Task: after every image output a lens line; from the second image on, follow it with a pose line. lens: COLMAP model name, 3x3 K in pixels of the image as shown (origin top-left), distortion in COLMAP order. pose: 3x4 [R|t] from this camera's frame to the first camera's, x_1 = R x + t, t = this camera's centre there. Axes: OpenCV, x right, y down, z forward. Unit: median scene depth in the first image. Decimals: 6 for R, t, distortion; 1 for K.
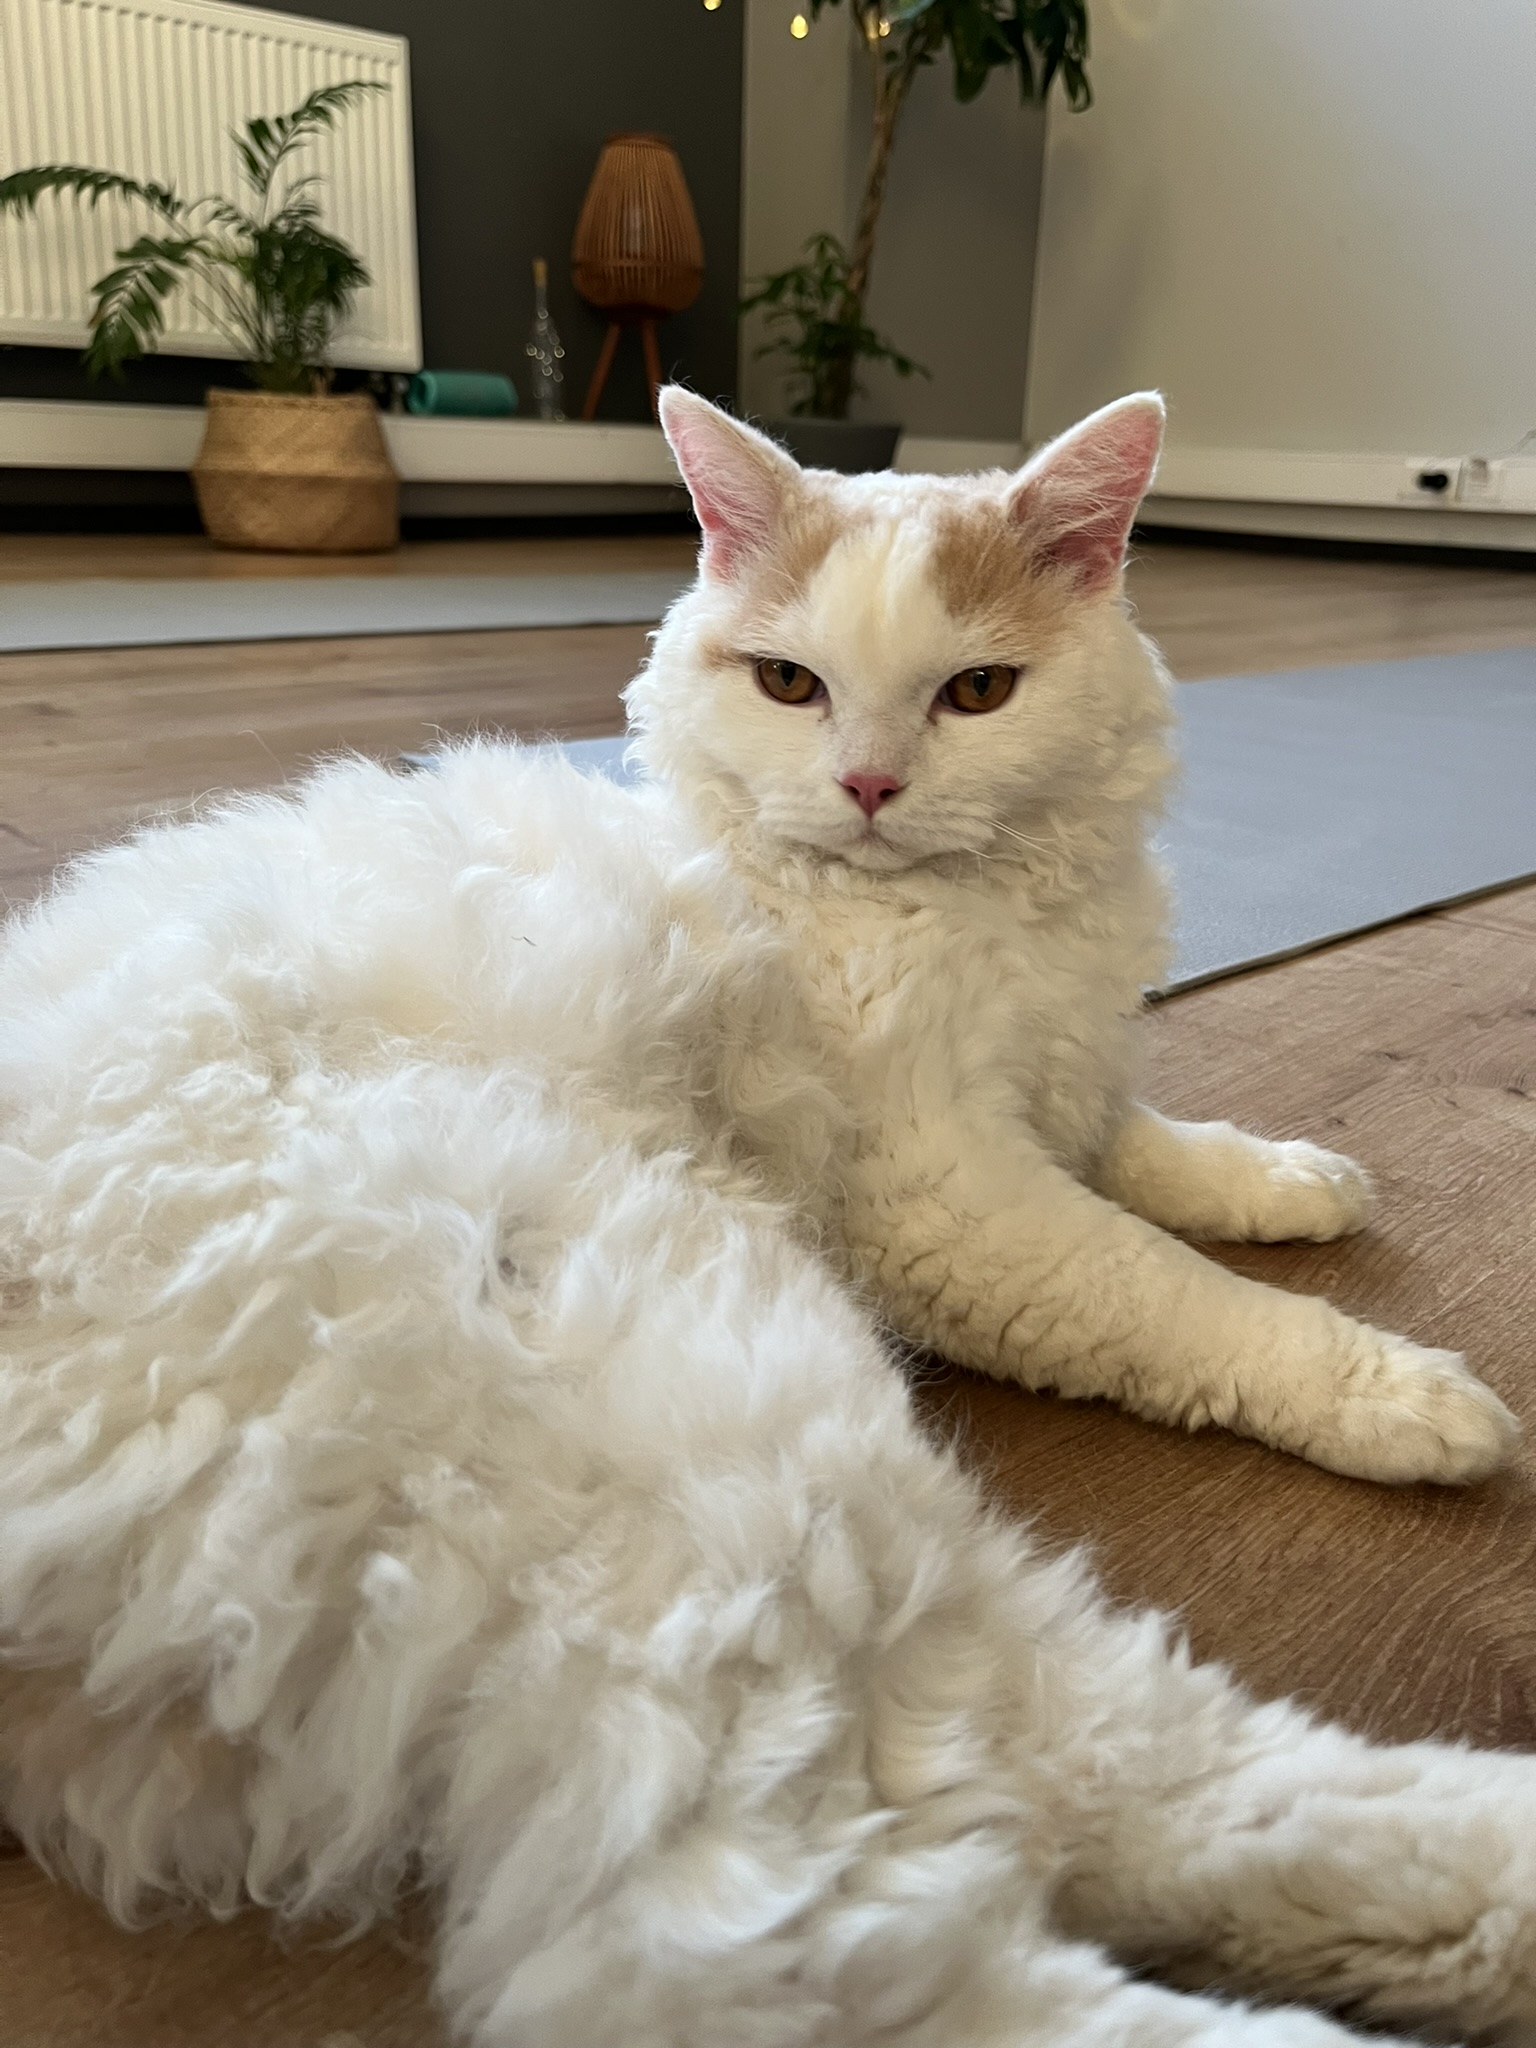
lens RADIAL K [[1615.3, 0, 768.0], [0, 1615.3, 1024.0], [0, 0, 1]] dist [0.002089, -0.004109]
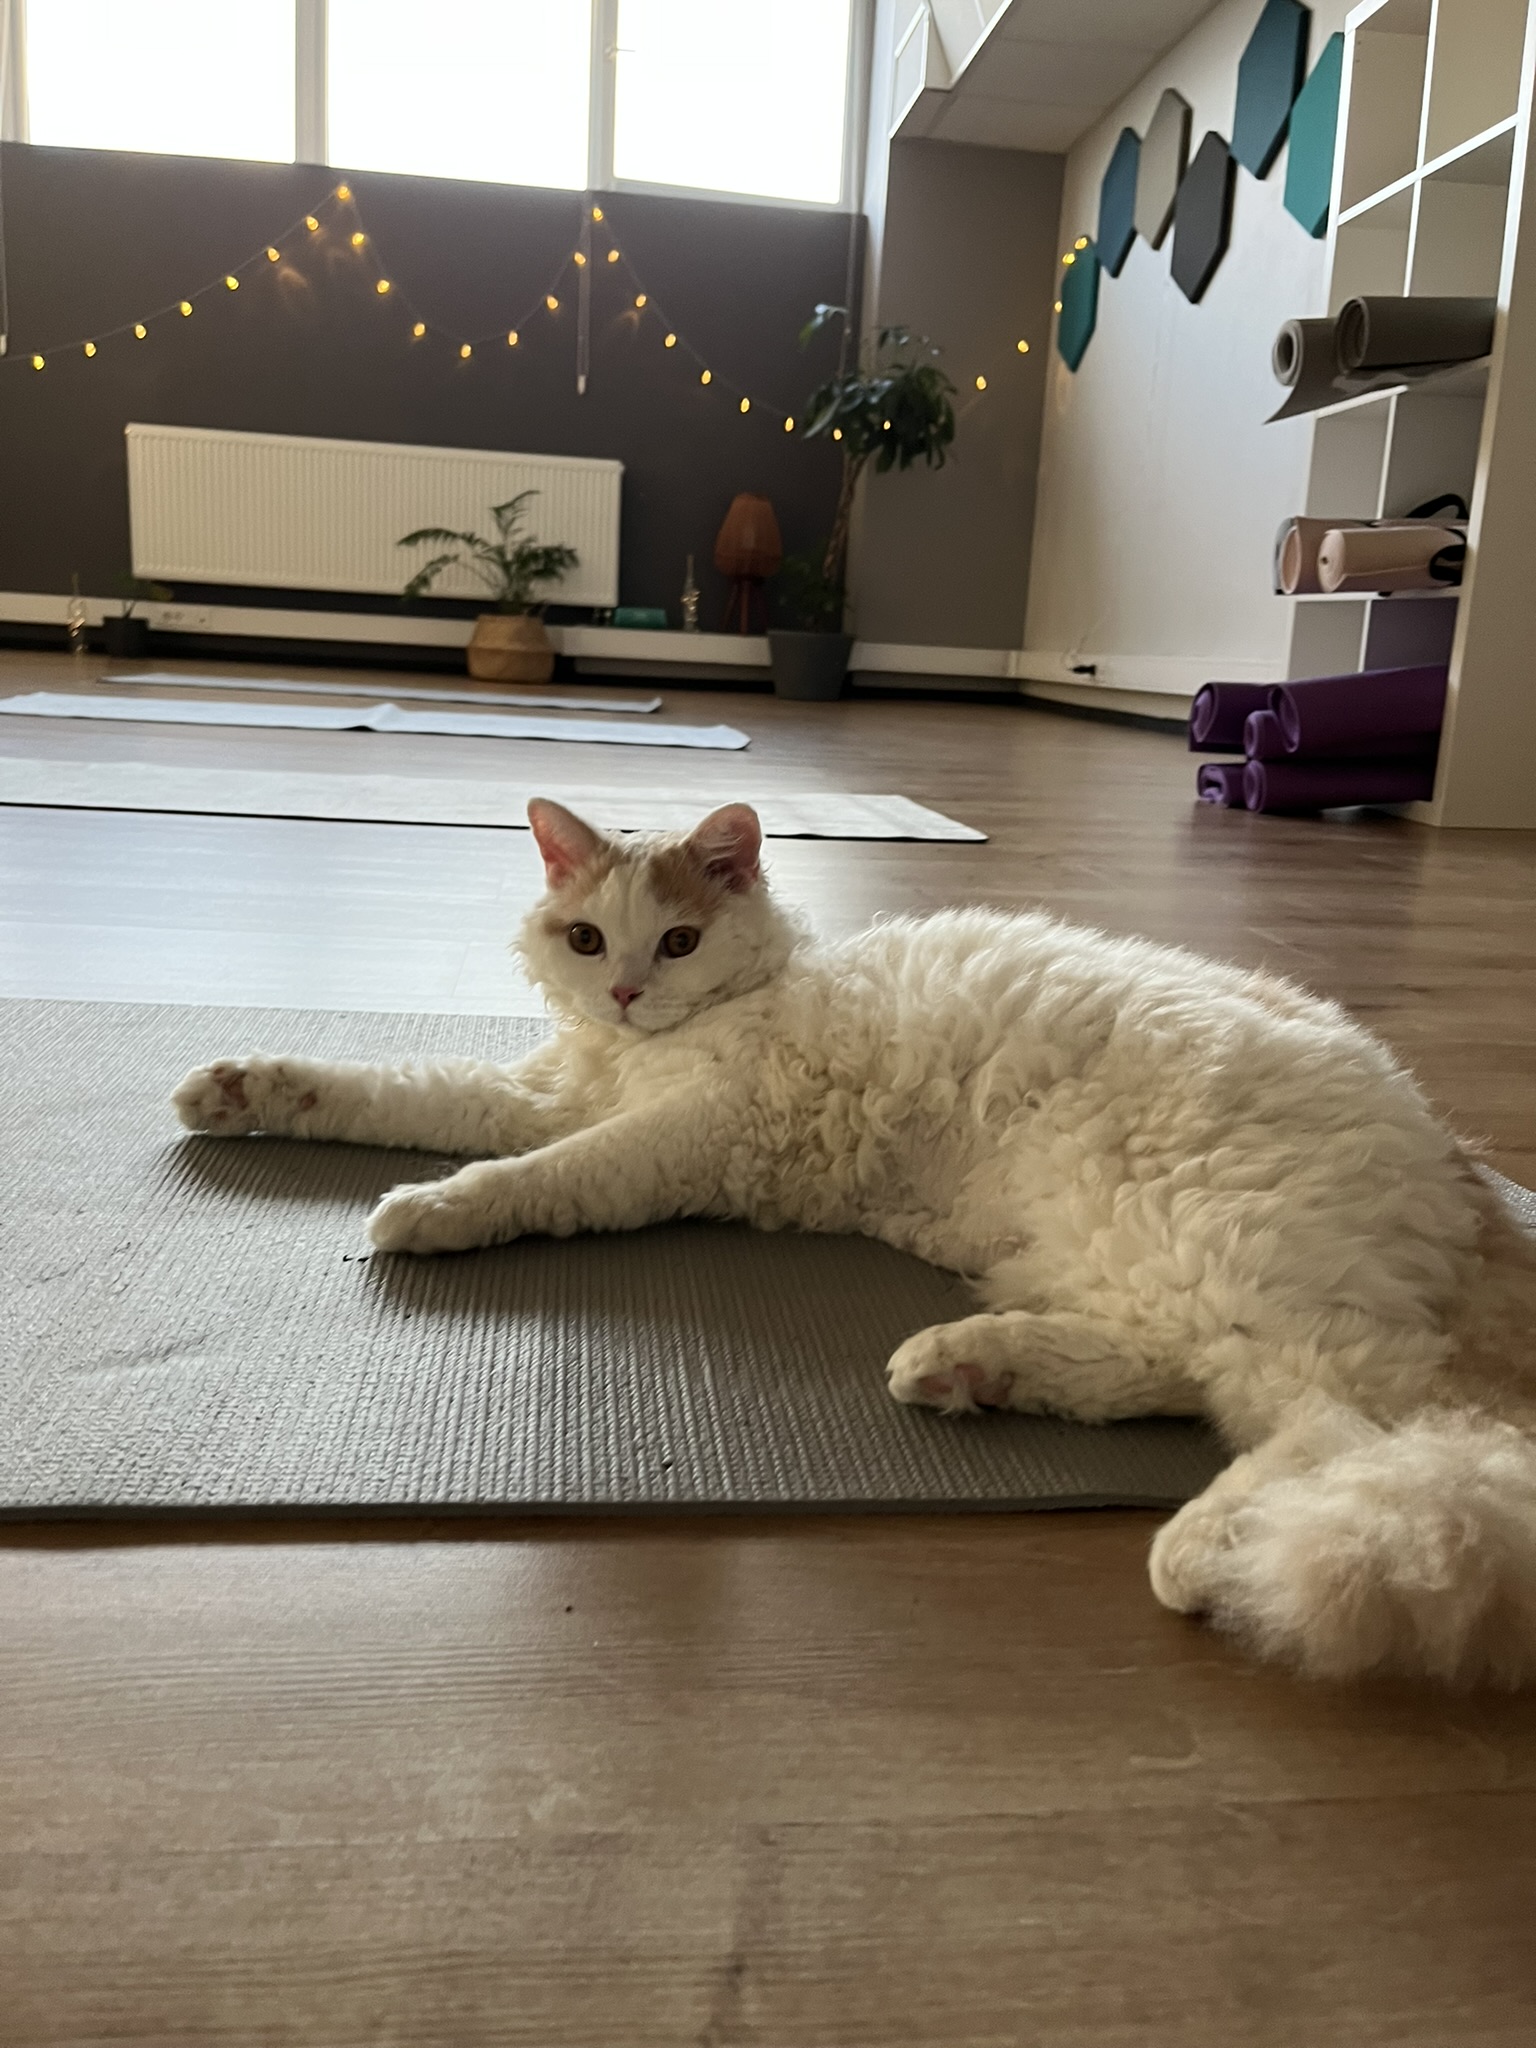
lens RADIAL K [[1561.7, 0, 768.0], [0, 1561.7, 1024.0], [0, 0, 1]] dist [0.042791, -0.000145]
pose [[0.802712, 0.151366, -0.576837, 1.426392], [-0.225173, 0.972583, -0.058133, 0.236565], [0.552223, 0.176552, 0.814788, -0.547978]]
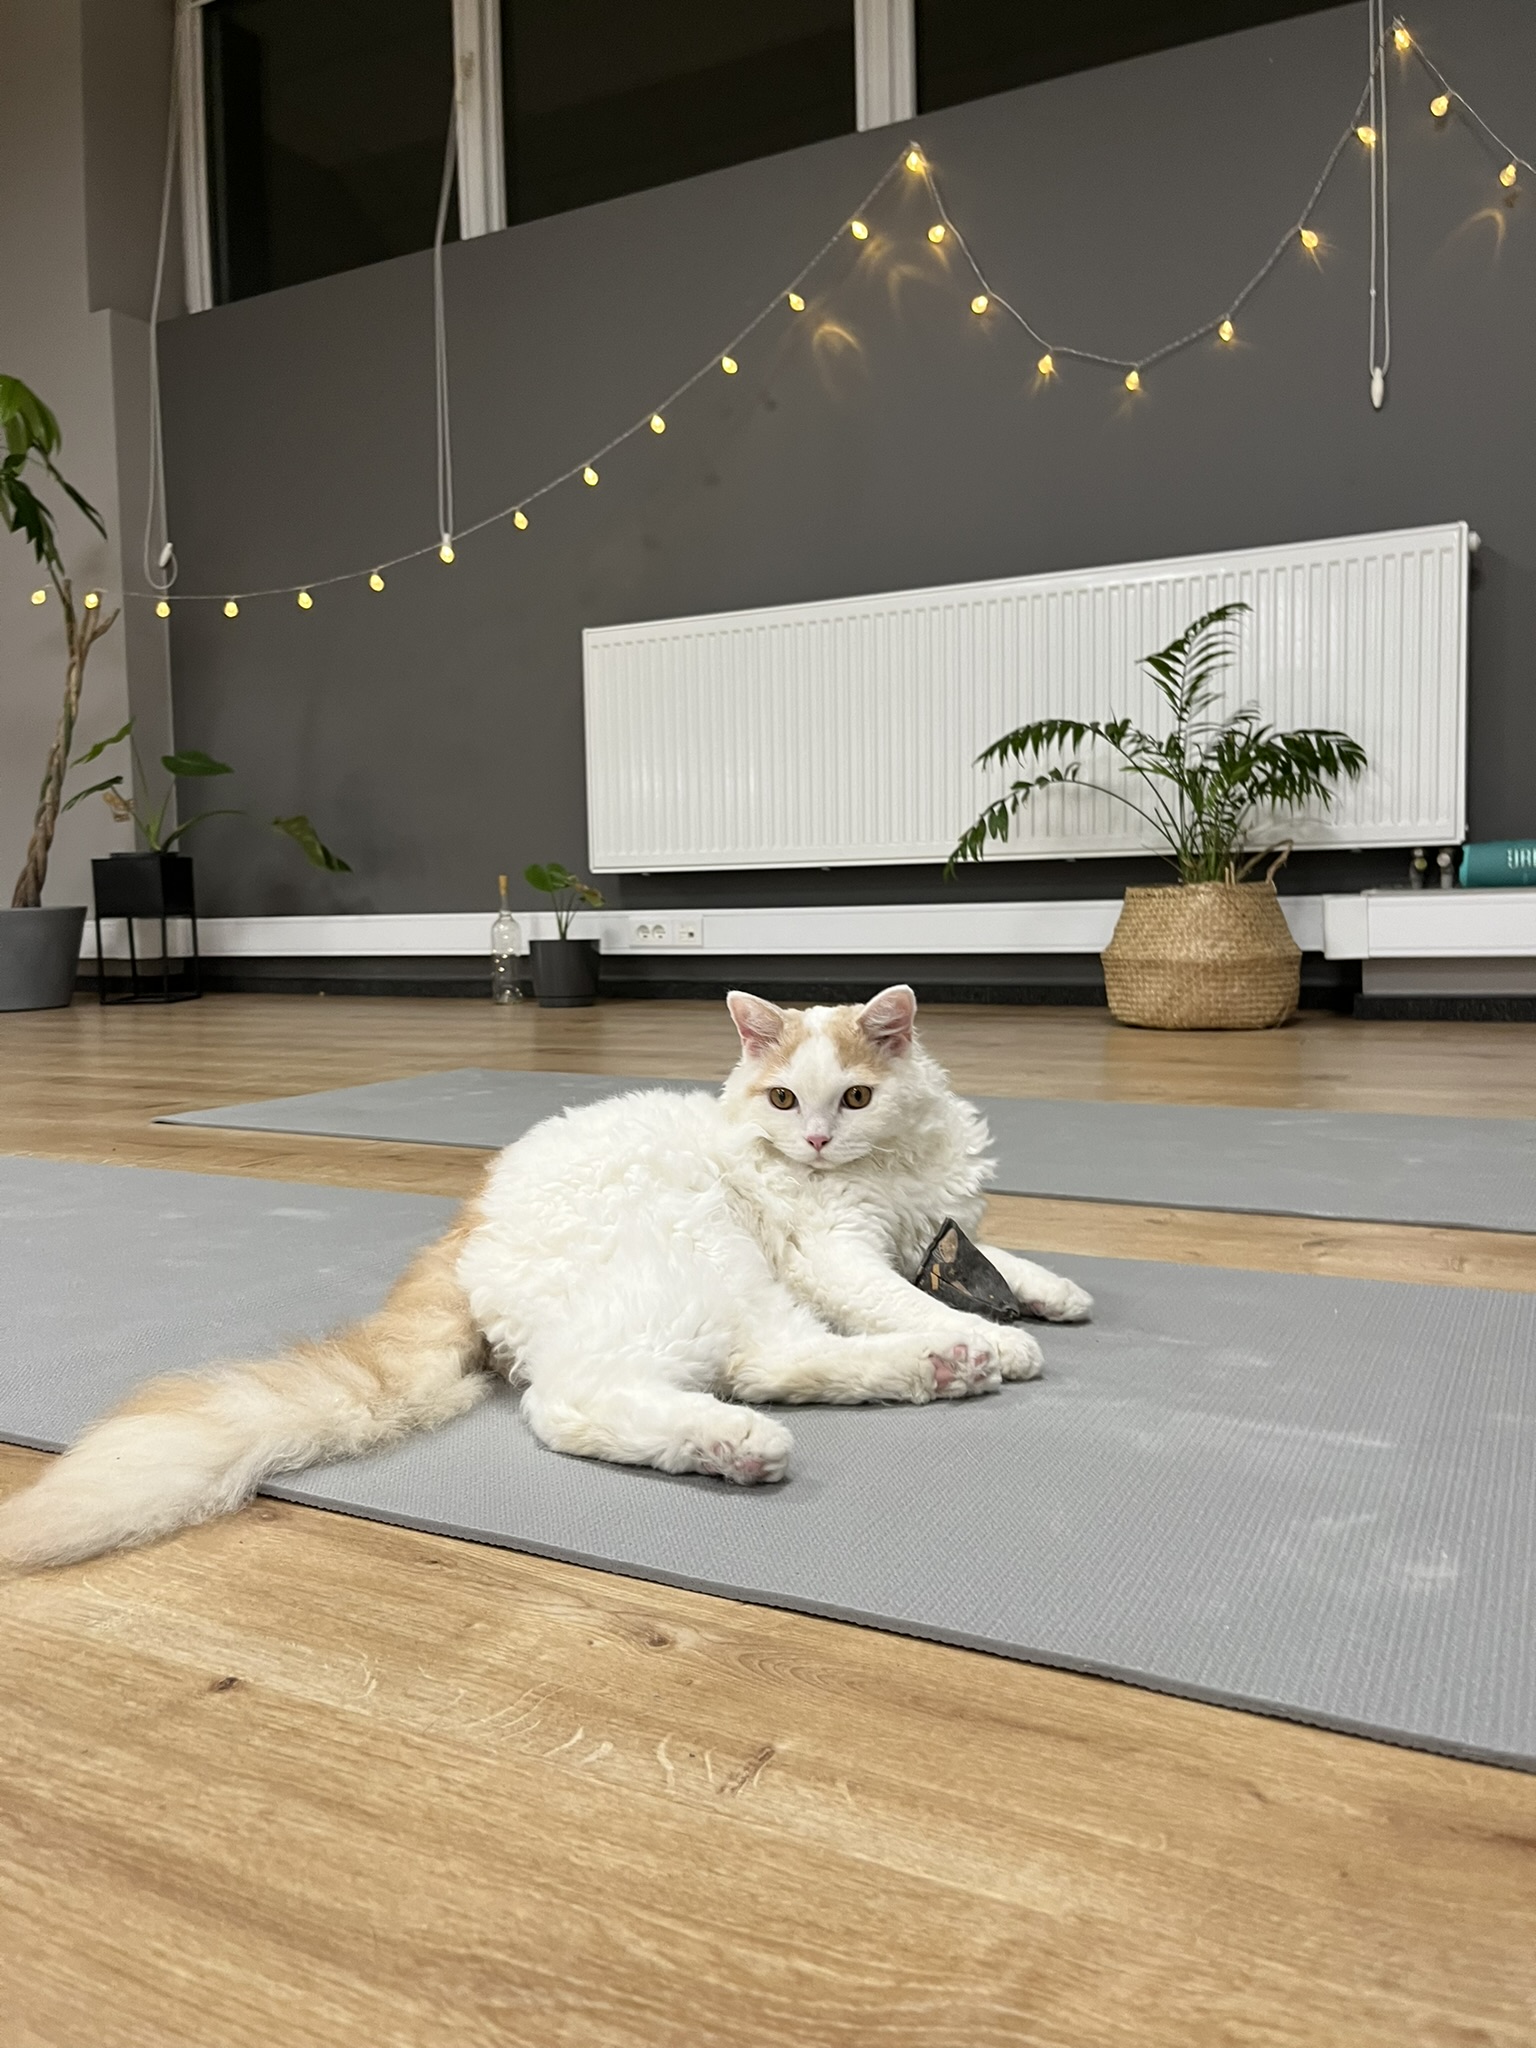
lens RADIAL K [[1540.0, 0, 768.0], [0, 1540.0, 1024.0], [0, 0, 1]] dist [-0.029058, 0.000826]
pose [[0.323217, 0.042316, -0.945378, 0.573316], [-0.283067, 0.957583, -0.053916, -0.172722], [0.902997, 0.285032, 0.321486, 0.461468]]
